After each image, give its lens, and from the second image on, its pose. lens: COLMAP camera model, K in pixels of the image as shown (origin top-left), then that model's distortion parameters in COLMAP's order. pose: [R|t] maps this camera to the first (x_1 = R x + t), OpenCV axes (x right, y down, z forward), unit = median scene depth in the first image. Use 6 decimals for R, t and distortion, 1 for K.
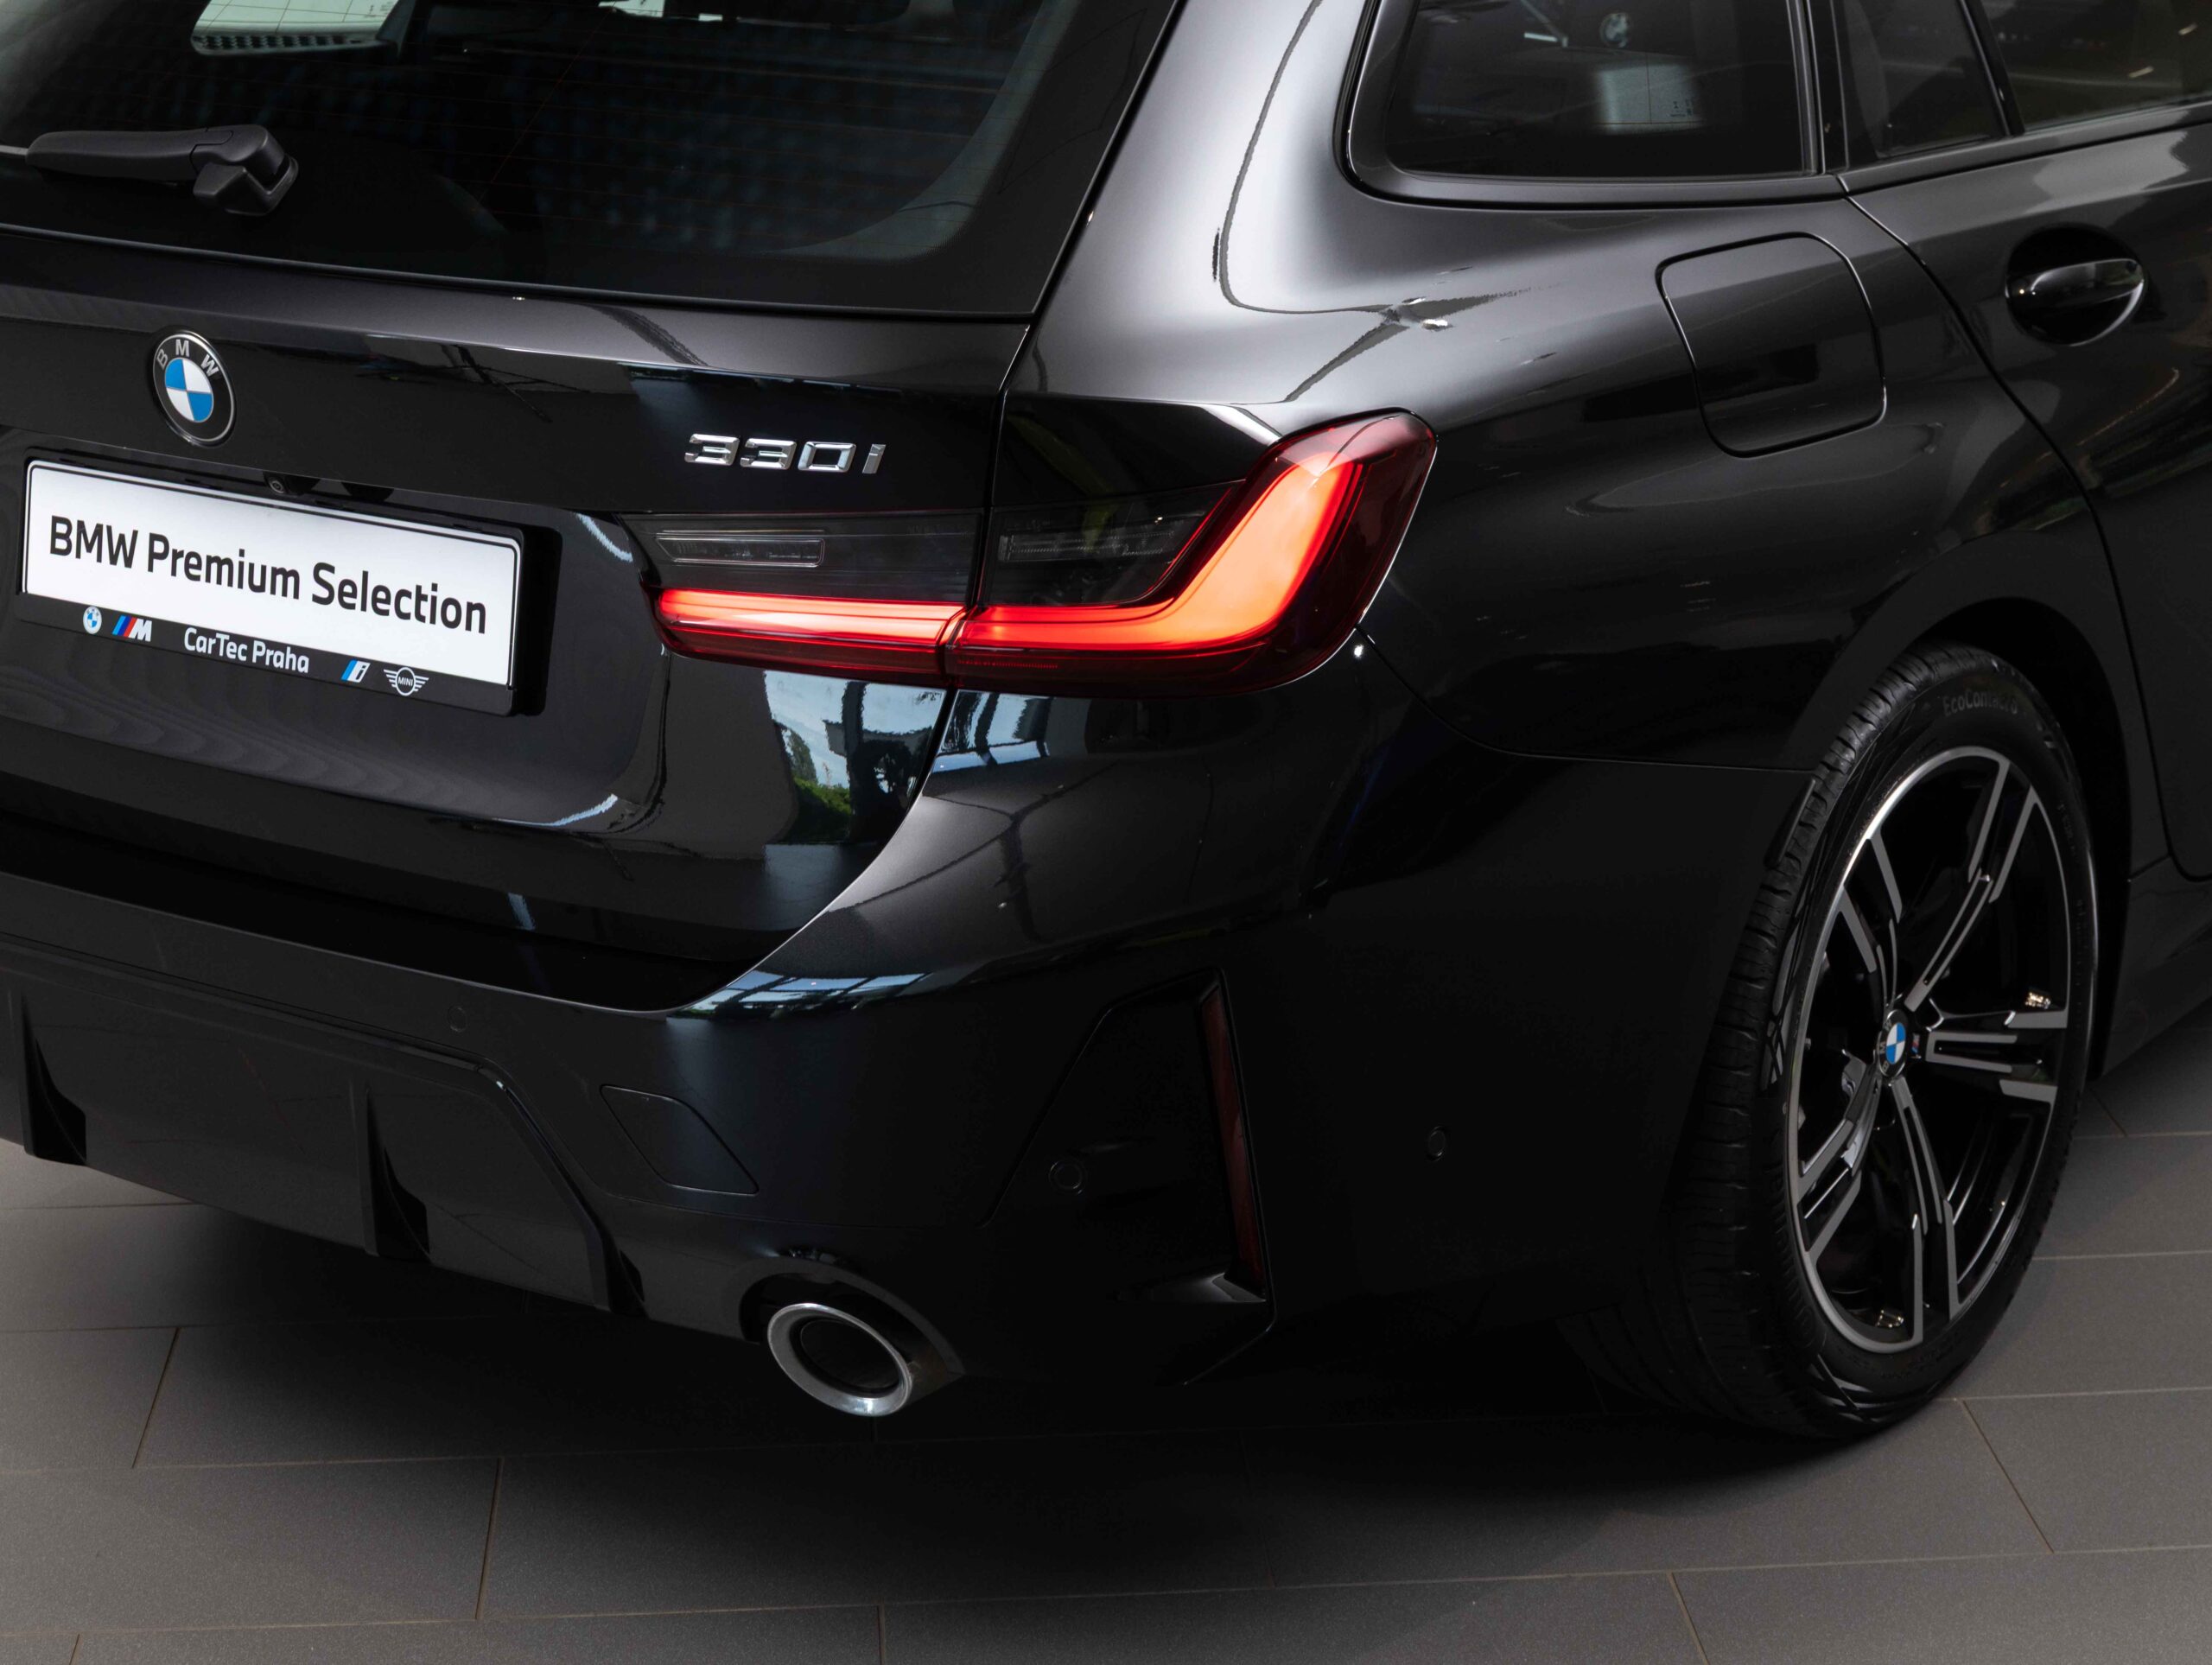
lens RADIAL K [[4316.4, 0, 1106.0], [0, 4316.4, 832.5], [0, 0, 1]] dist [0.013451, 0.026255]
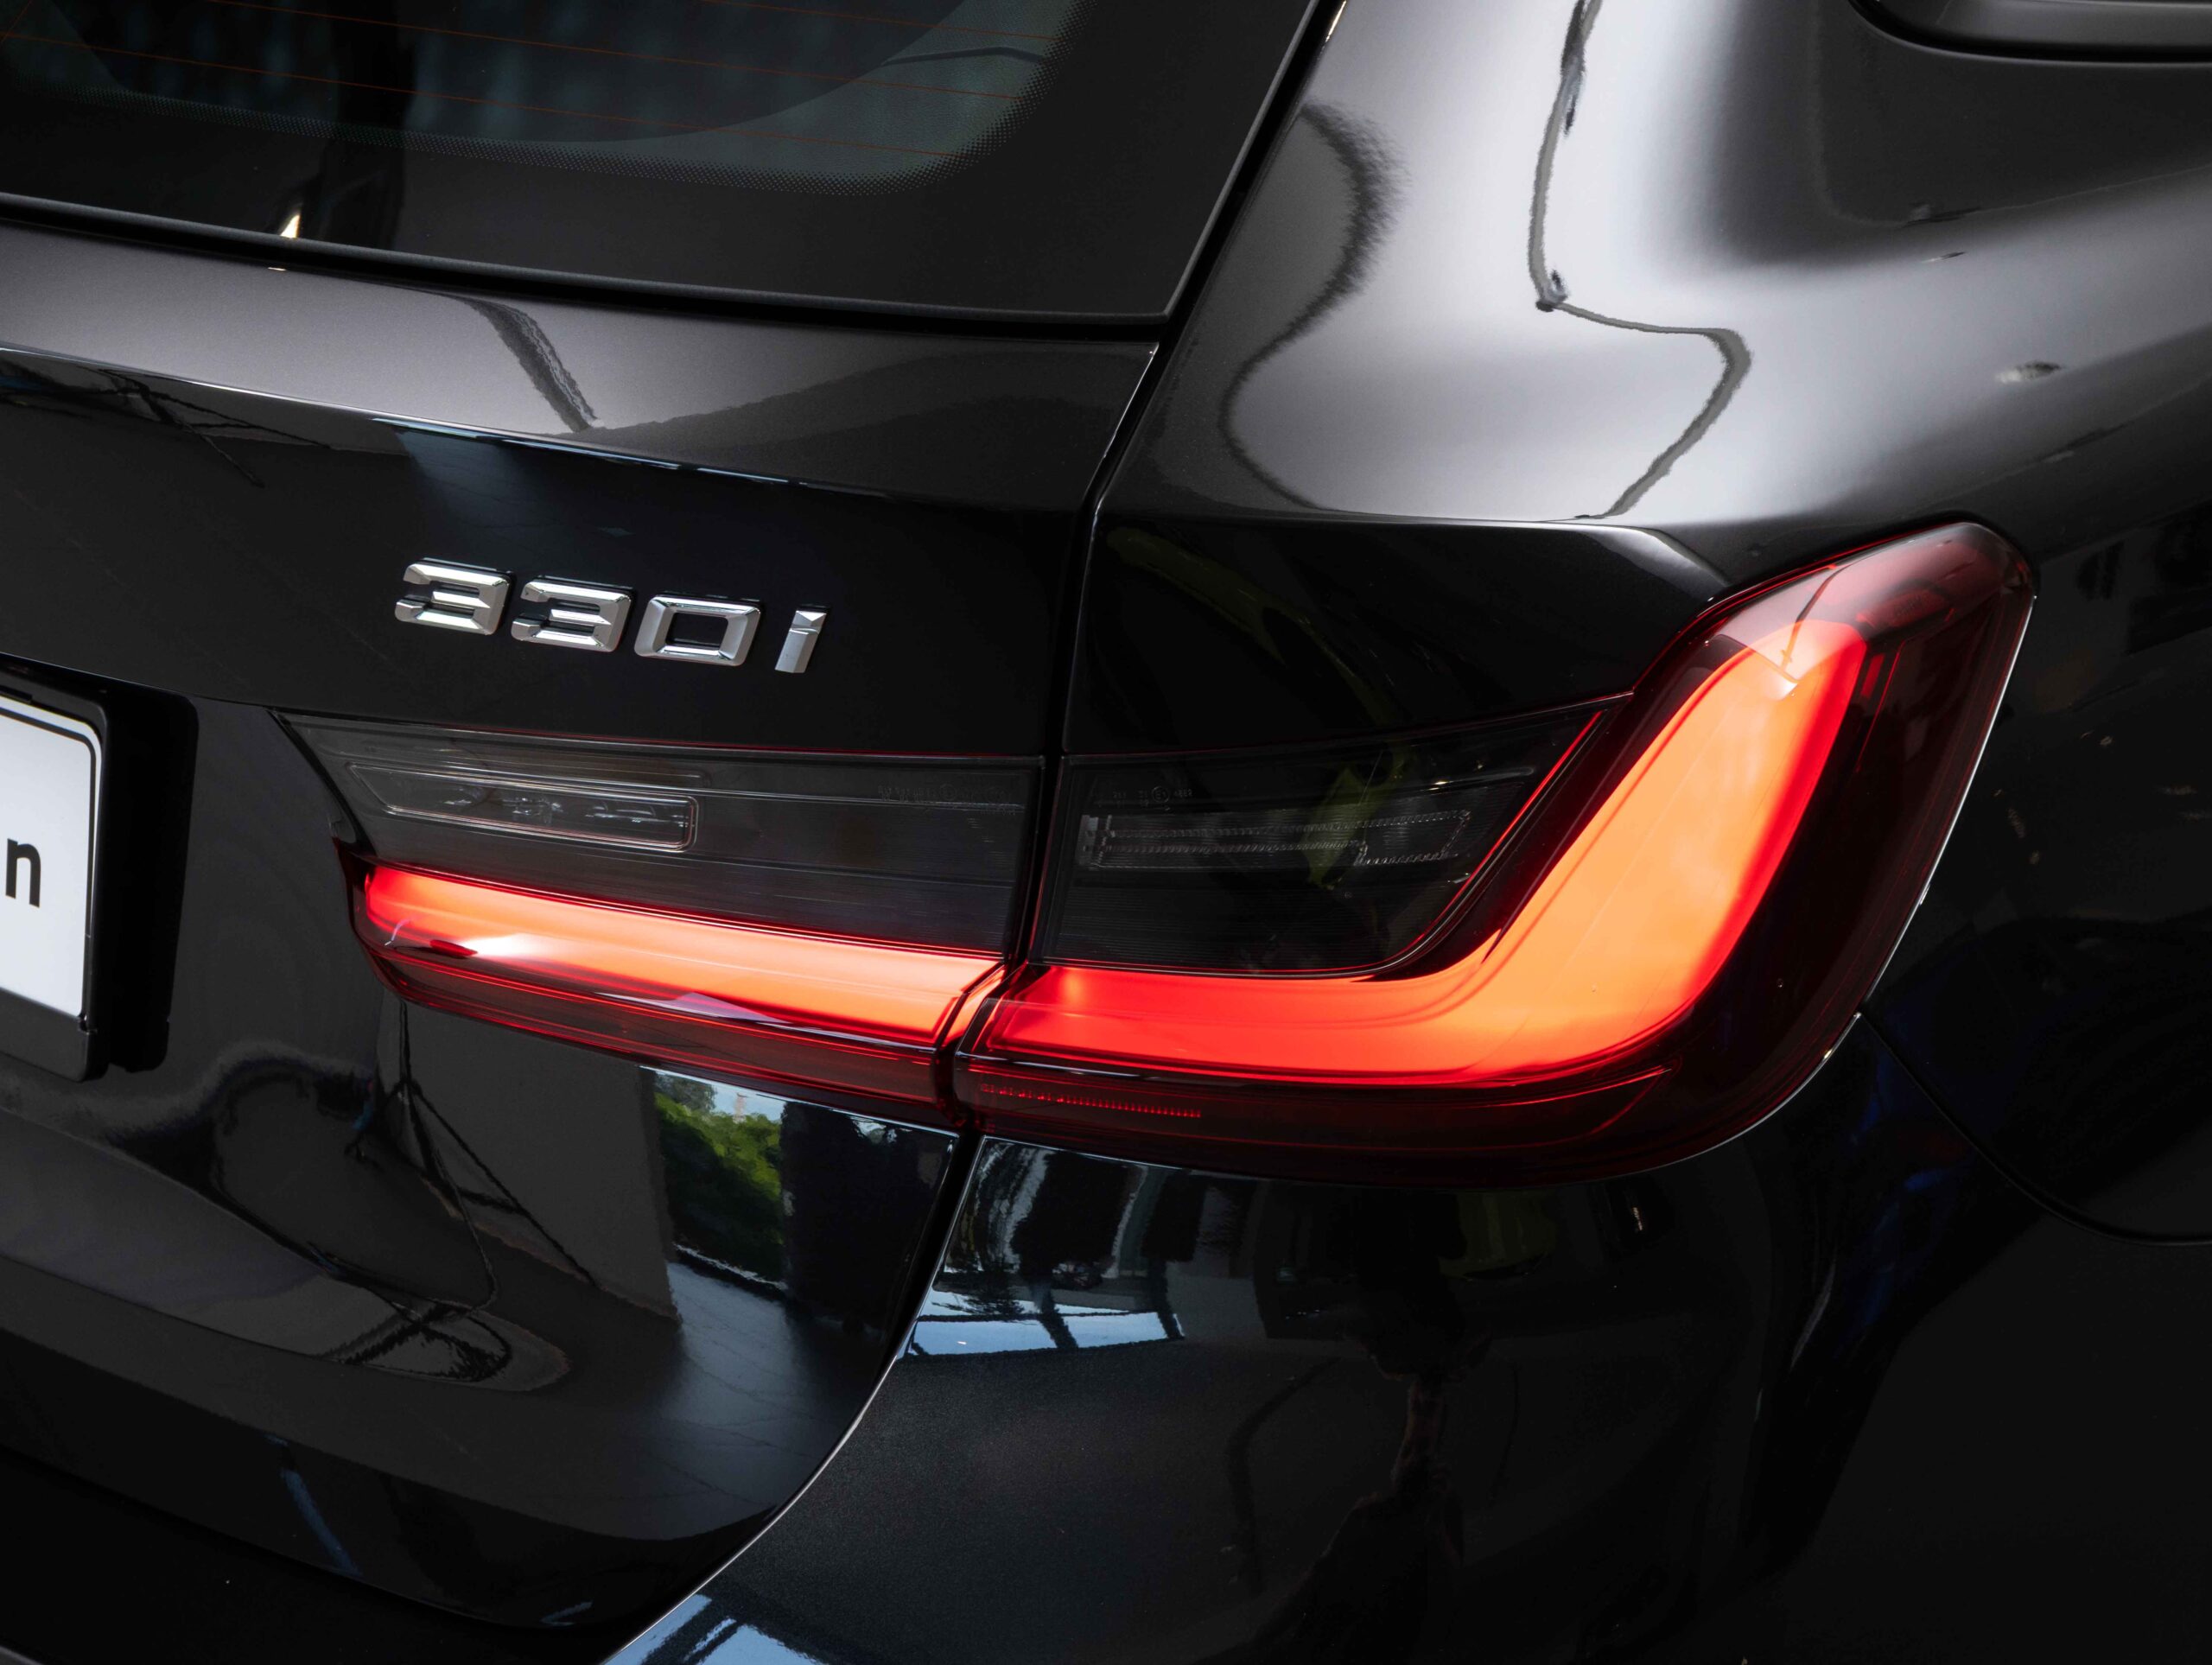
lens RADIAL K [[4746.4, 0, 1106.0], [0, 4746.4, 832.5], [0, 0, 1]] dist [-0.031318, 0.119781]
pose [[0.998425, 0.026621, -0.049386, 0.002337], [-0.023477, 0.997725, 0.063190, -0.097376], [0.050956, -0.061931, 0.996779, 0.507210]]
